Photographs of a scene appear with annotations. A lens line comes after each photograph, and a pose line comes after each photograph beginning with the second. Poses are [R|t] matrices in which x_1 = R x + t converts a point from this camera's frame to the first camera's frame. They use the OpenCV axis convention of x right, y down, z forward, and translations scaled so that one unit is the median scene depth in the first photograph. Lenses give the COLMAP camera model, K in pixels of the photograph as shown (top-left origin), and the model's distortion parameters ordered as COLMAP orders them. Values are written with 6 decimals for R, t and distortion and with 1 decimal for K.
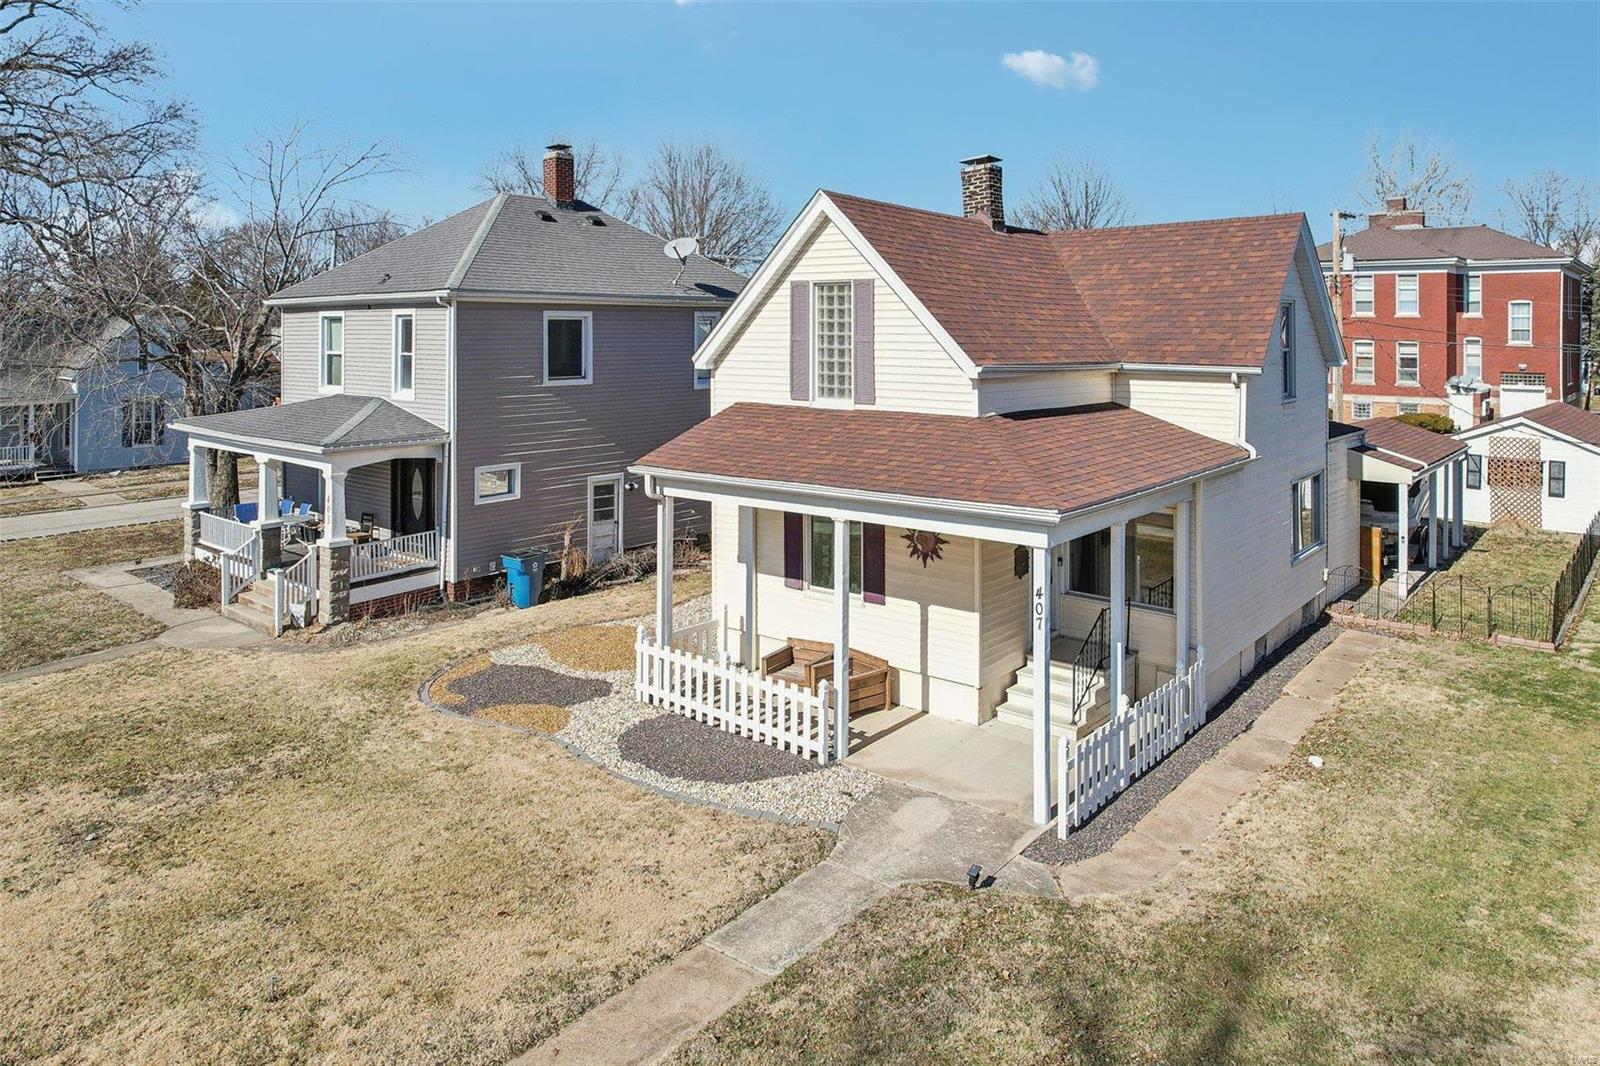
lens RADIAL K [[1085.9, 0, 795.3], [0, 1085.9, 467.1], [0, 0, 1]] dist [-0.073415, 0.078366]
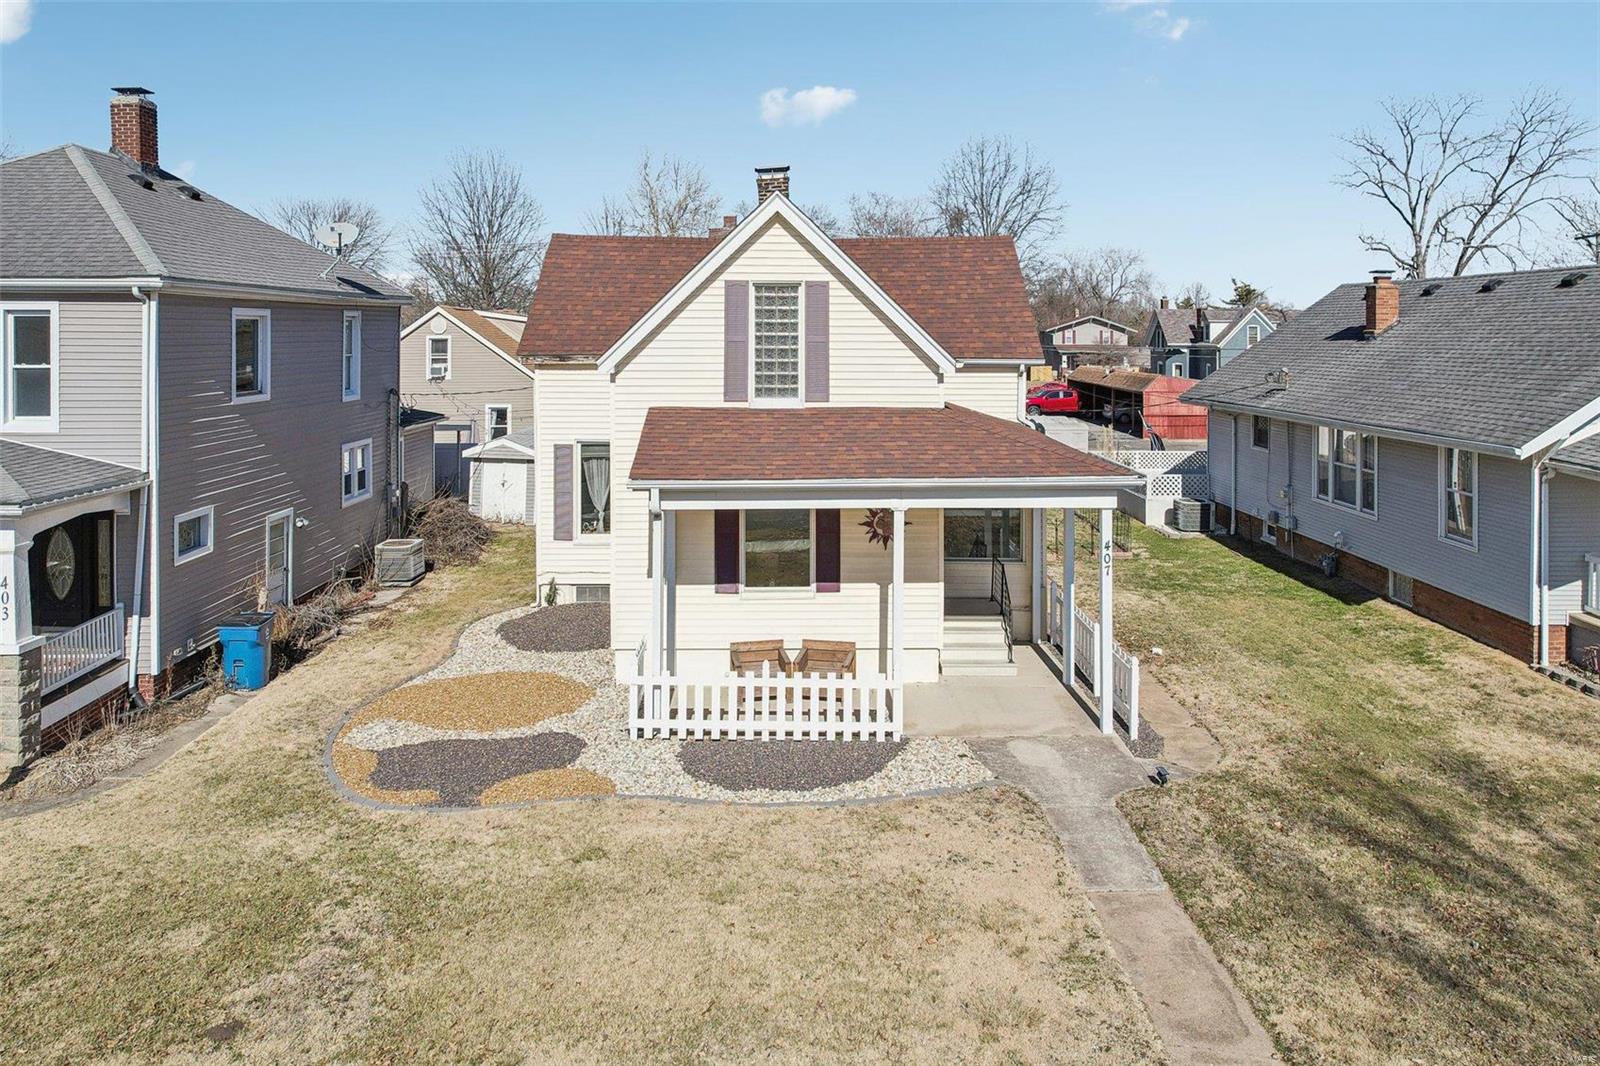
lens RADIAL K [[1086.1, 0, 796.5], [0, 1086.1, 479.5], [0, 0, 1]] dist [-0.077423, 0.074068]
pose [[0.761838, -0.088107, 0.641748, -0.596589], [0.082188, 0.995847, 0.039154, -0.025089], [-0.642533, 0.022915, 0.765916, 0.210465]]
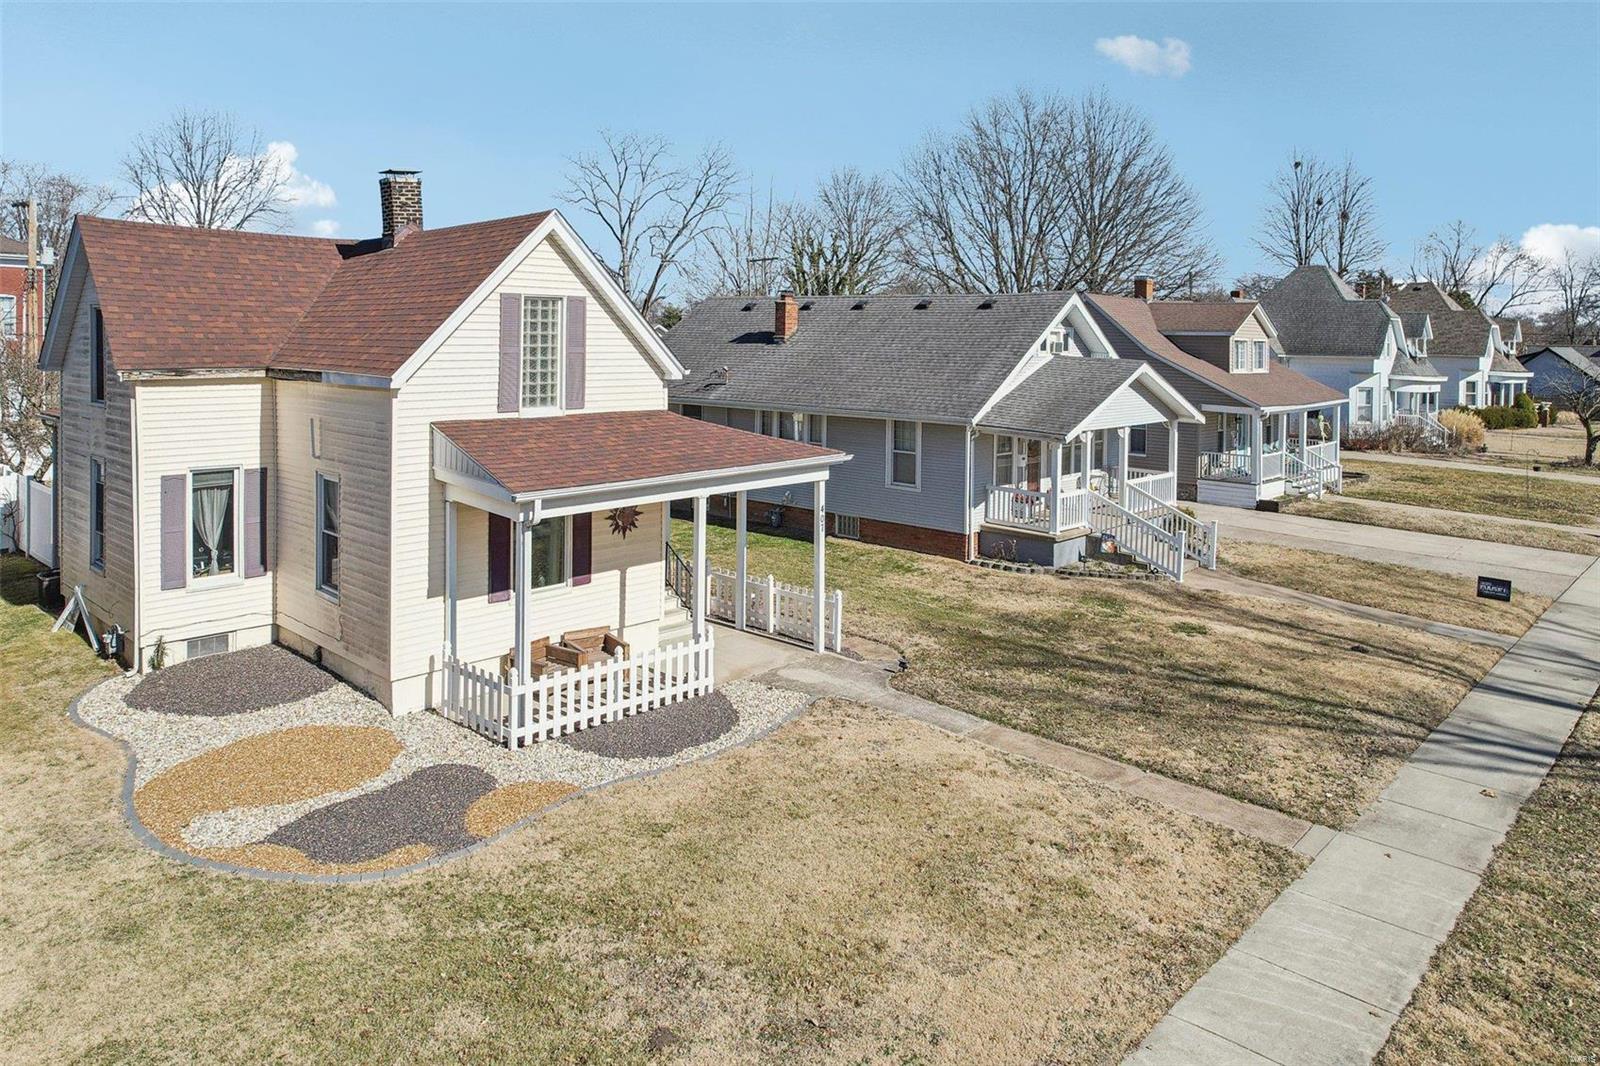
lens RADIAL K [[1077.6, 0, 800.0], [0, 1077.6, 533.0], [0, 0, 1]] dist [-0.087798, 0.104455]
pose [[0.061342, -0.184602, 0.980897, -0.982282], [0.112865, 0.977727, 0.176947, -0.097750], [-0.991715, 0.099855, 0.080811, 0.663177]]
